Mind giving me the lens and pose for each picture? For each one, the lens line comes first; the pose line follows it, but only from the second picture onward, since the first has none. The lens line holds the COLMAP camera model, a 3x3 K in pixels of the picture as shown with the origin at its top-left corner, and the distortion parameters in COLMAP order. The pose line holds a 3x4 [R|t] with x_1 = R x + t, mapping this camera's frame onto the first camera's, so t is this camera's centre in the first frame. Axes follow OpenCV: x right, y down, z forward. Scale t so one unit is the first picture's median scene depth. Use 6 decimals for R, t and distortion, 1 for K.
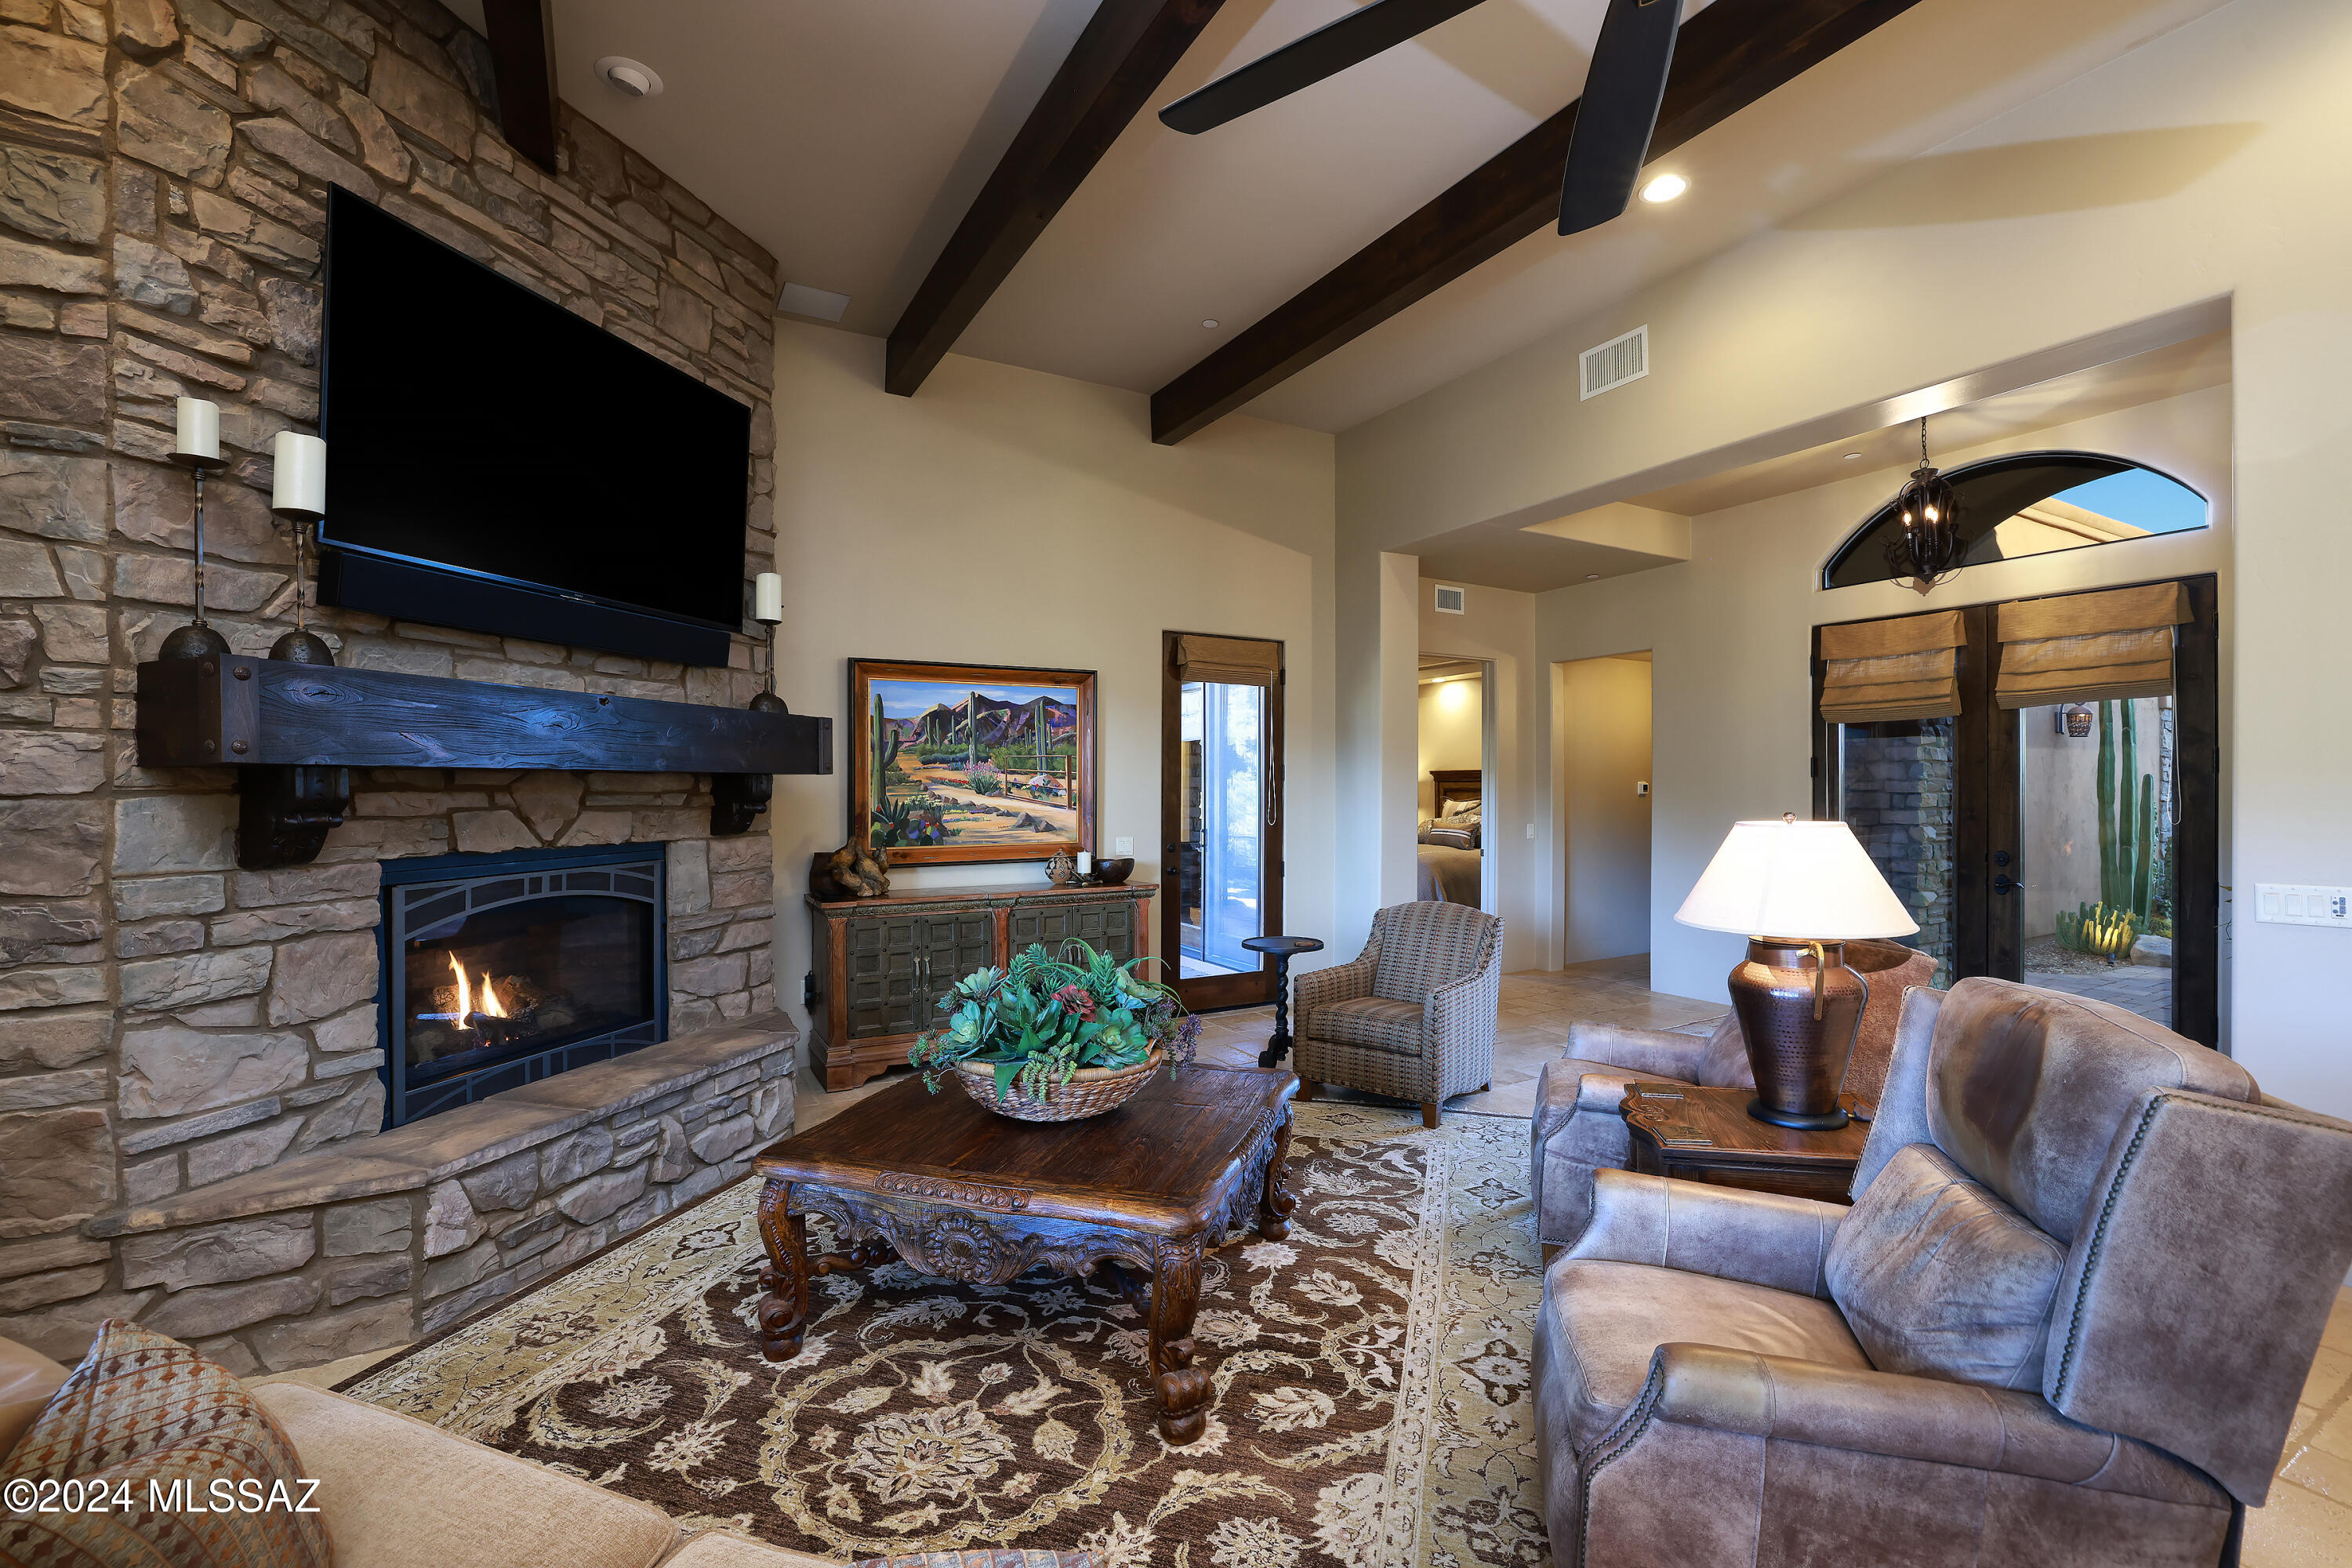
lens RADIAL K [[1013.1, 0, 1185.7], [0, 1013.1, 785.5], [0, 0, 1]] dist [-0.025955, 0.007773]
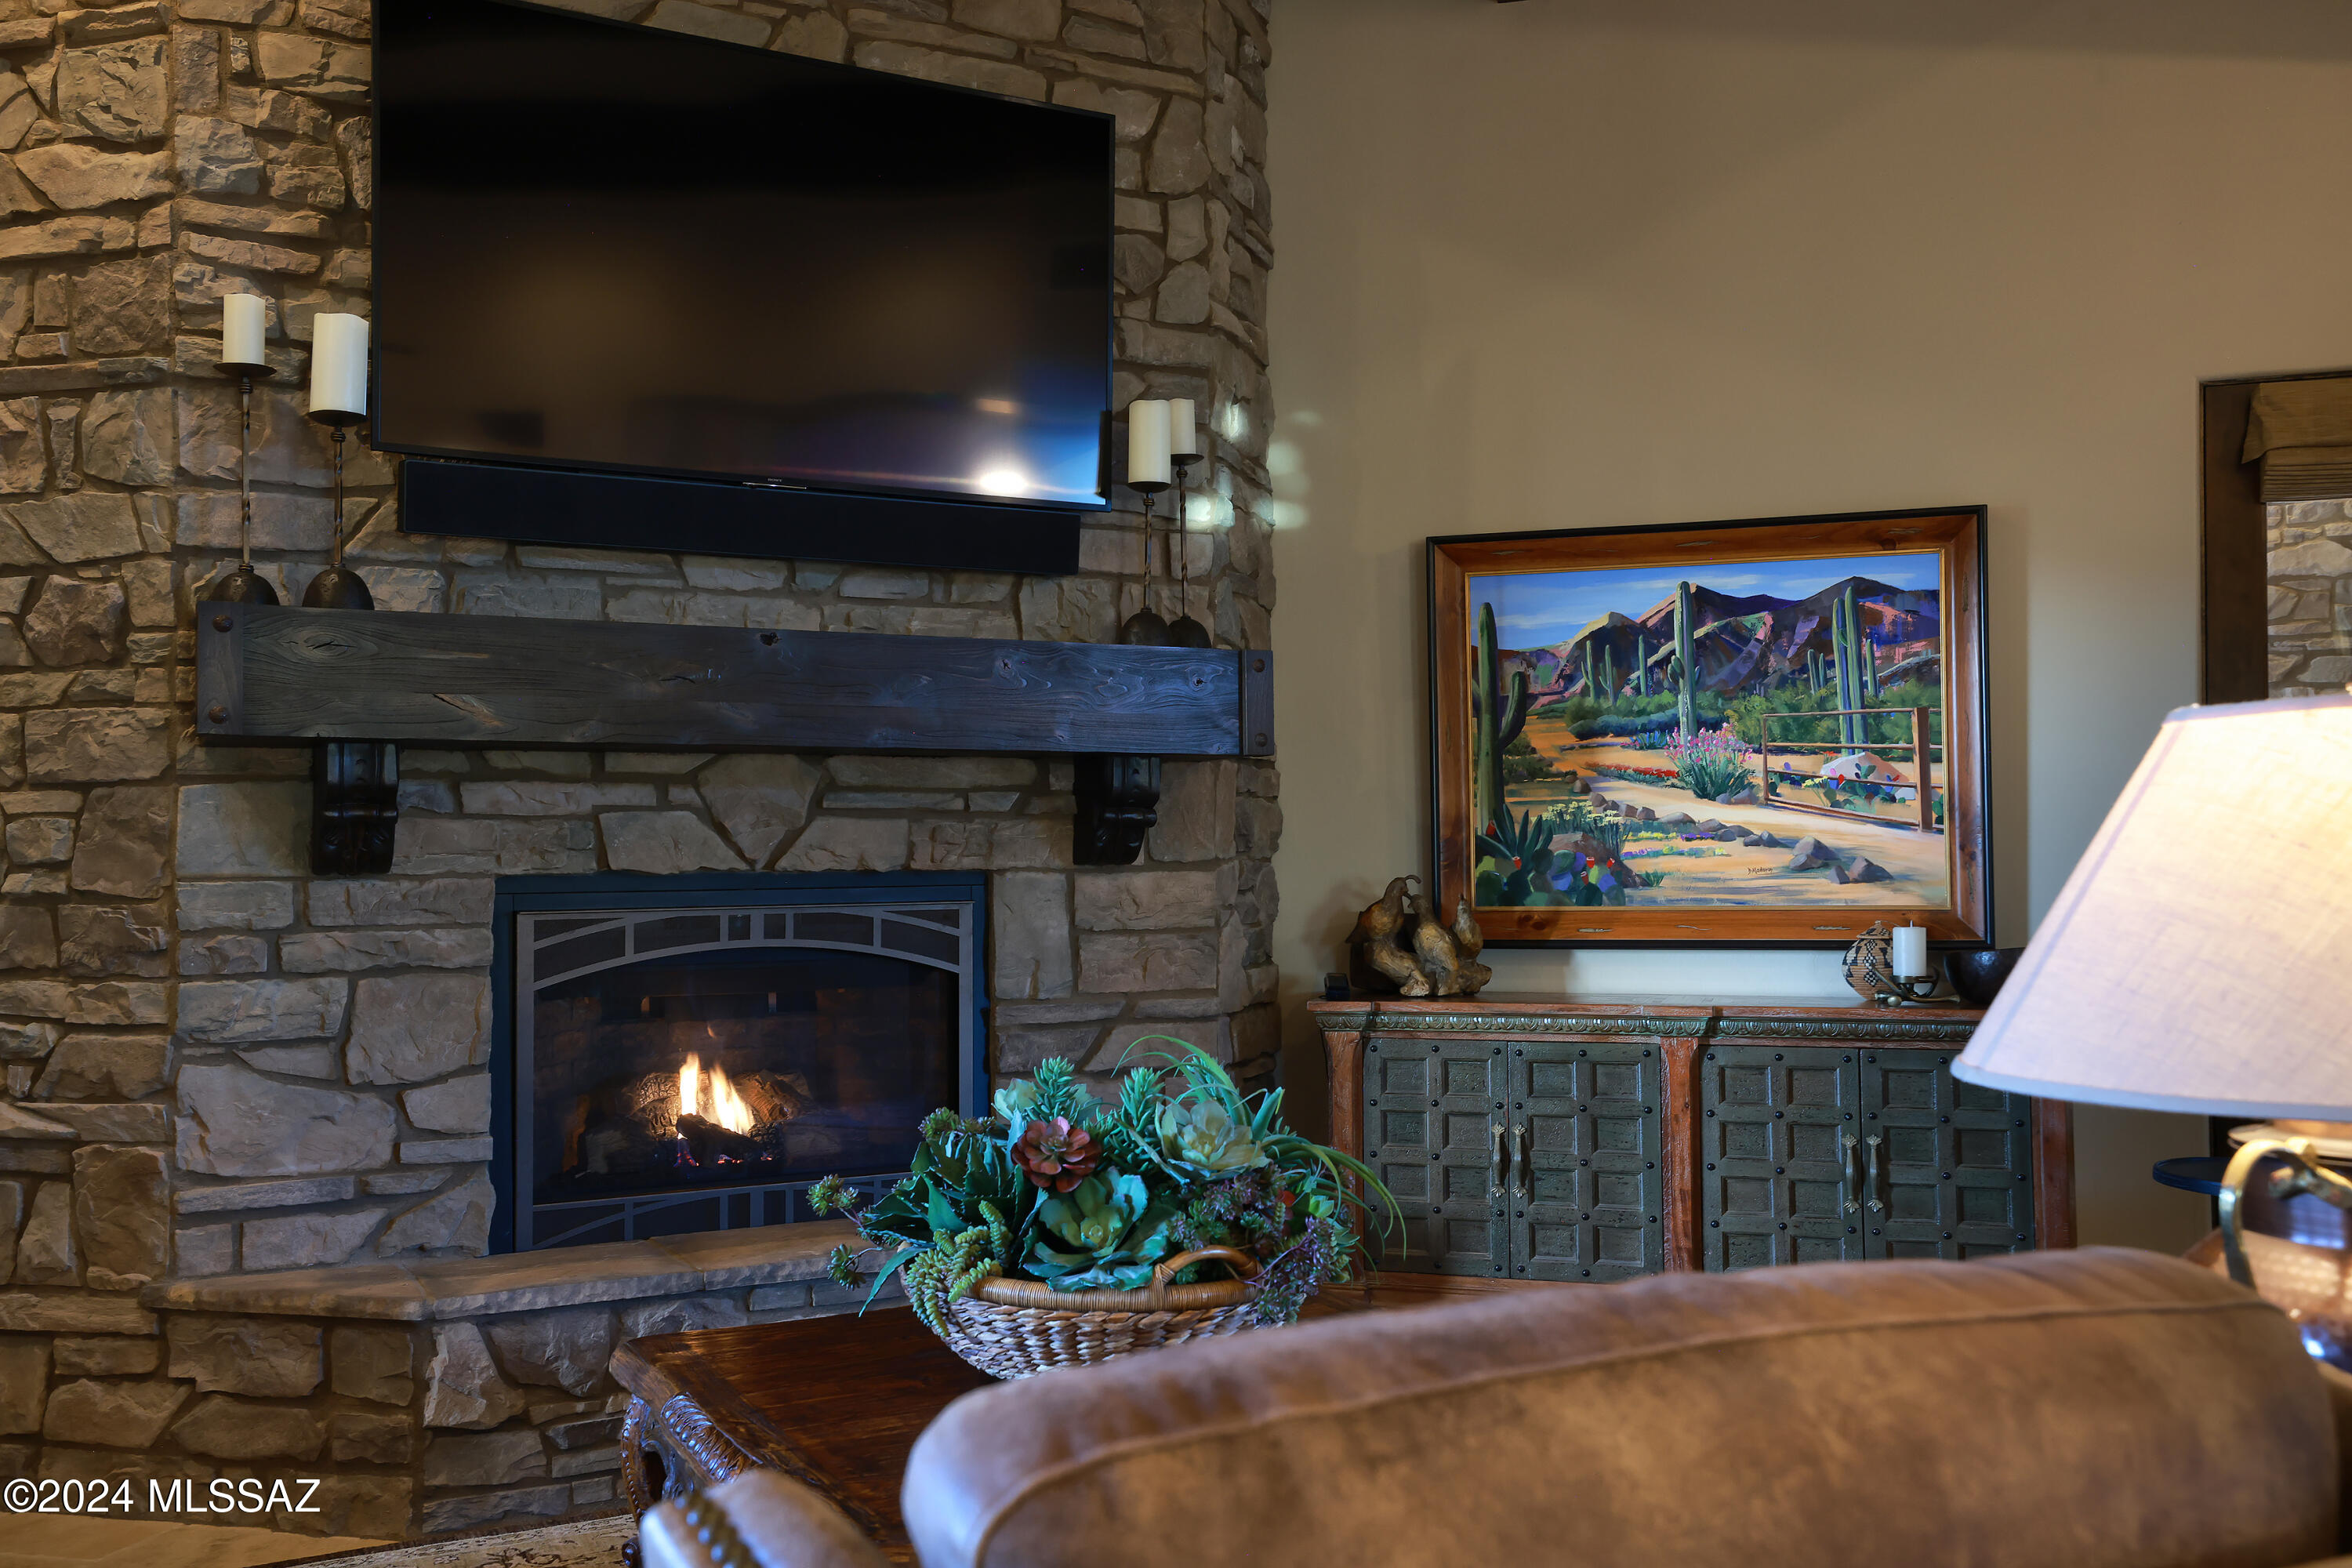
lens RADIAL K [[2079.9, 0, 1168.6], [0, 2079.9, 783.2], [0, 0, 1]] dist [0.018948, 0.050846]
pose [[0.689545, -0.025668, -0.723788, 0.567358], [0.005868, 0.999537, -0.029857, 0.050426], [0.724219, 0.016341, 0.689376, 0.278268]]
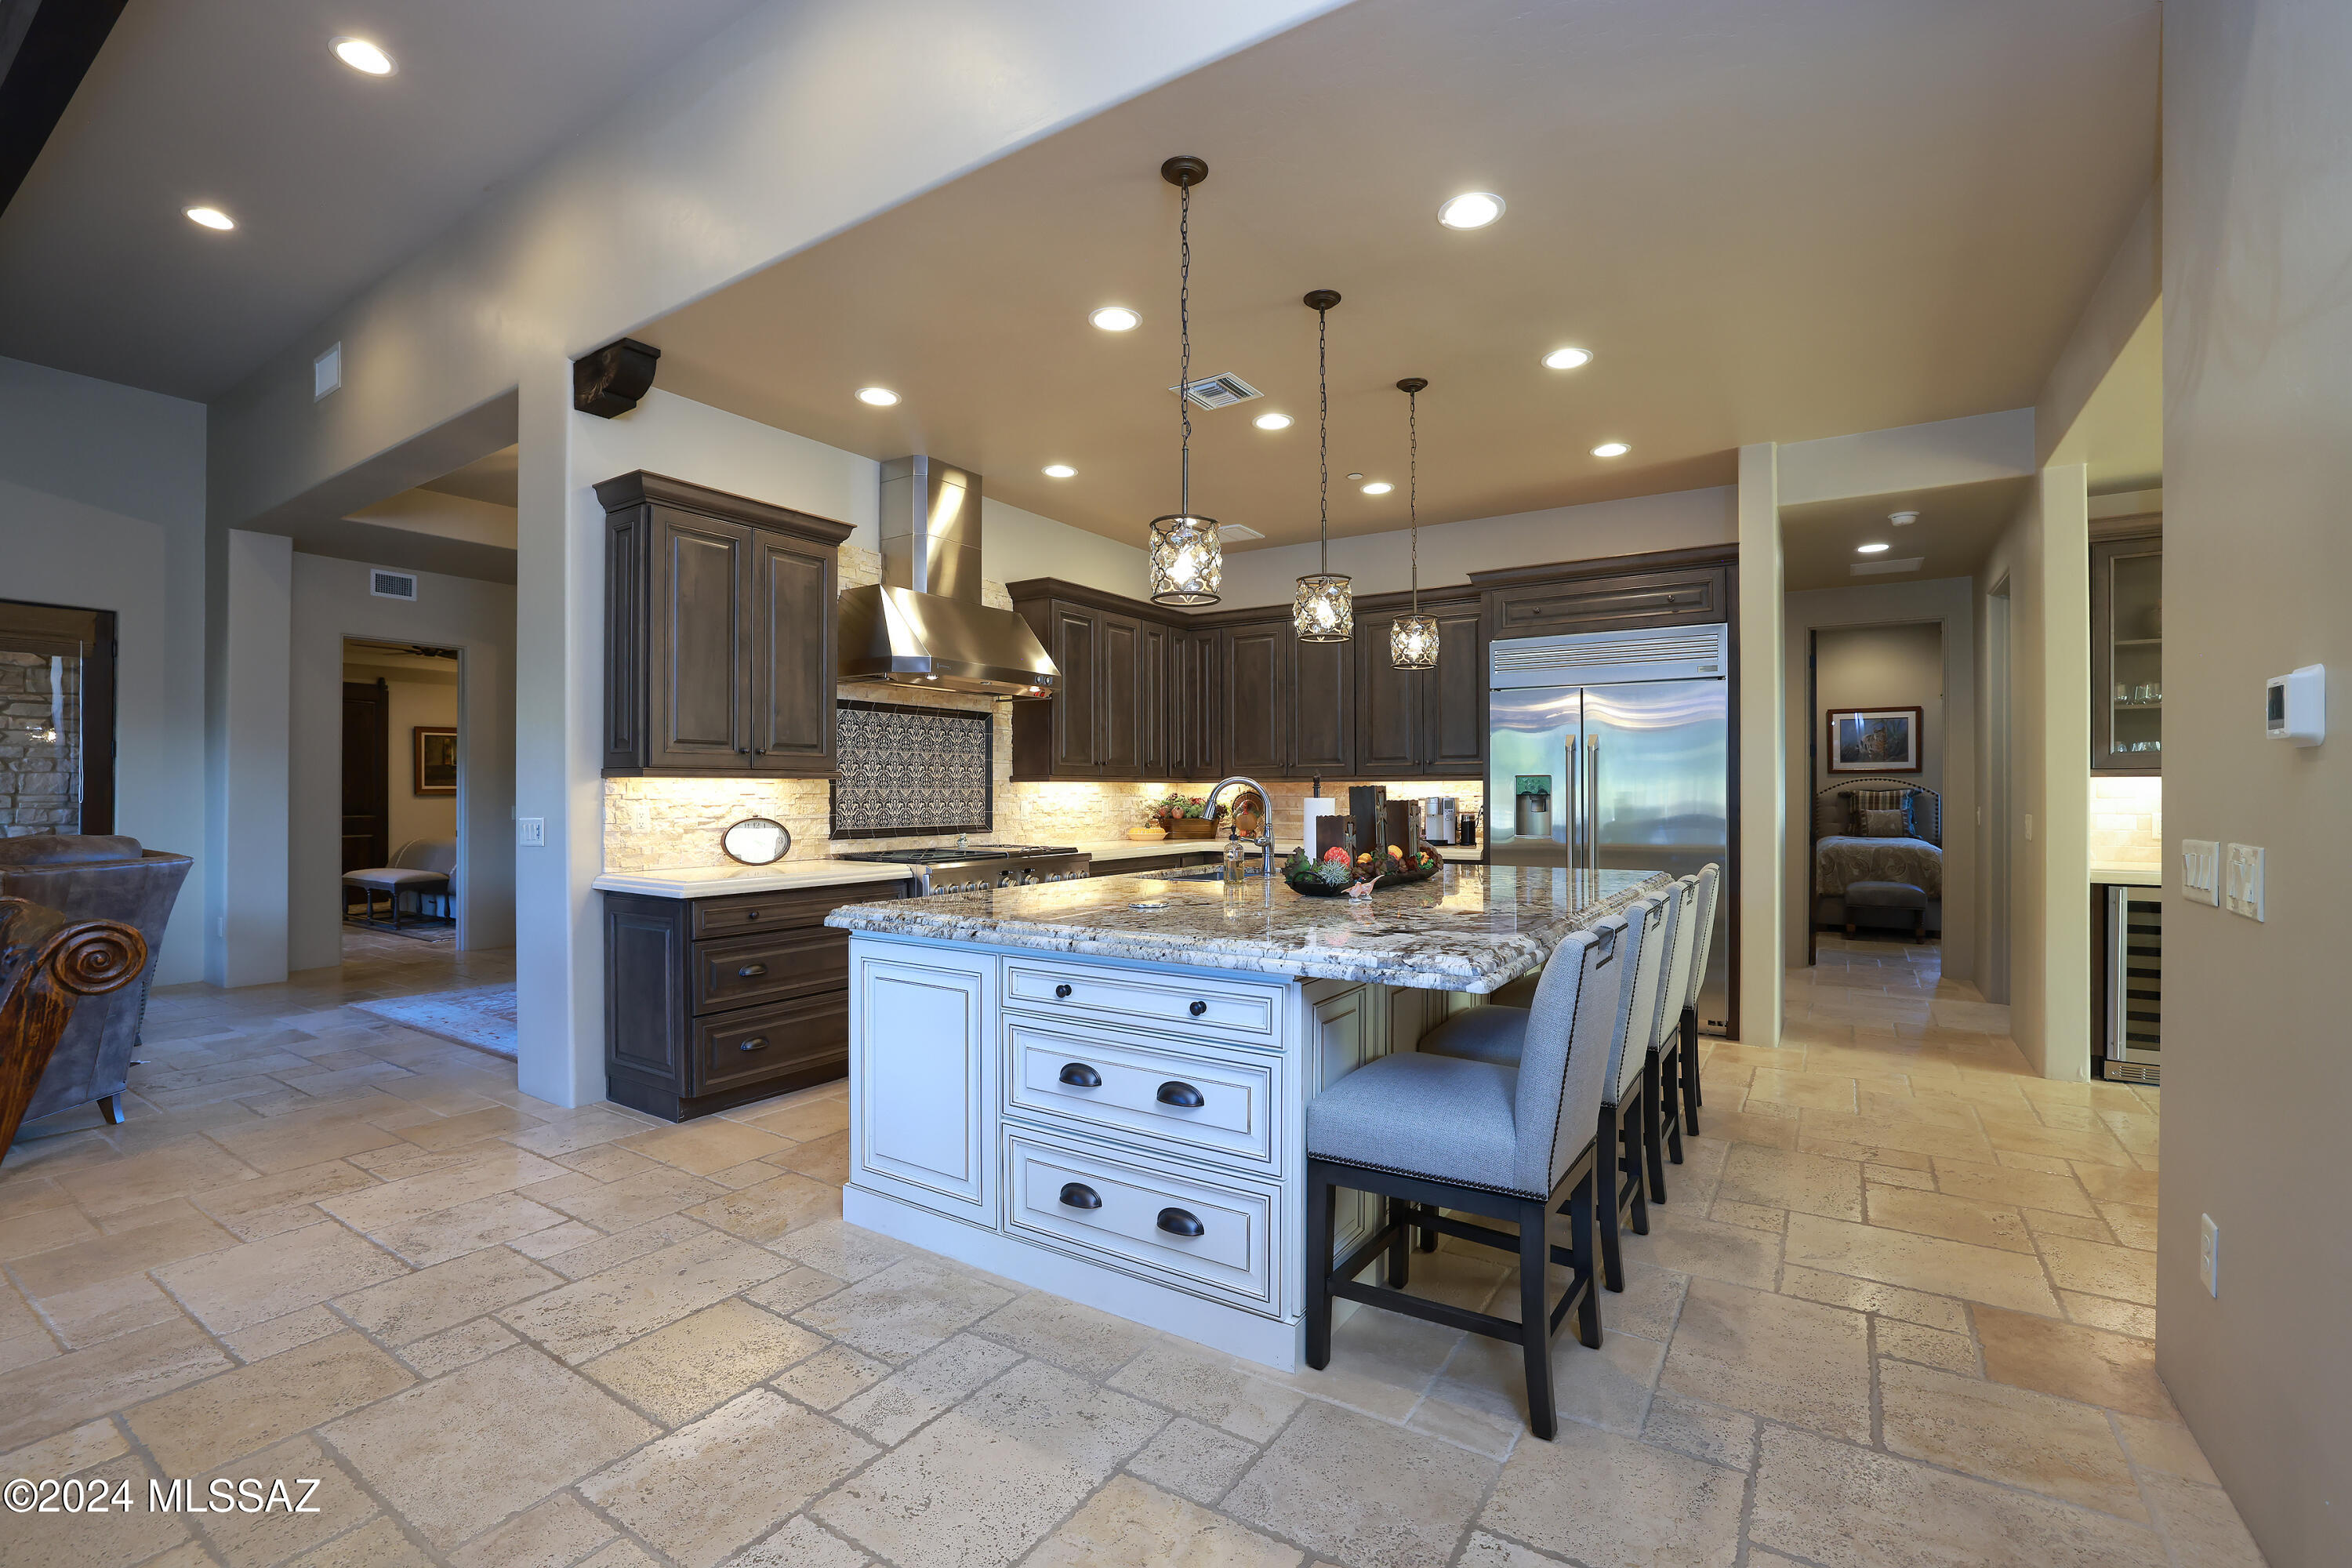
lens RADIAL K [[1013.1, 0, 1181.5], [0, 1013.1, 785.1], [0, 0, 1]] dist [-0.025955, 0.007773]
pose [[0.892127, 0.003335, 0.451773, 1.212789], [-0.000377, 0.999978, -0.006639, 0.058945], [-0.451785, 0.005753, 0.892108, -0.620356]]
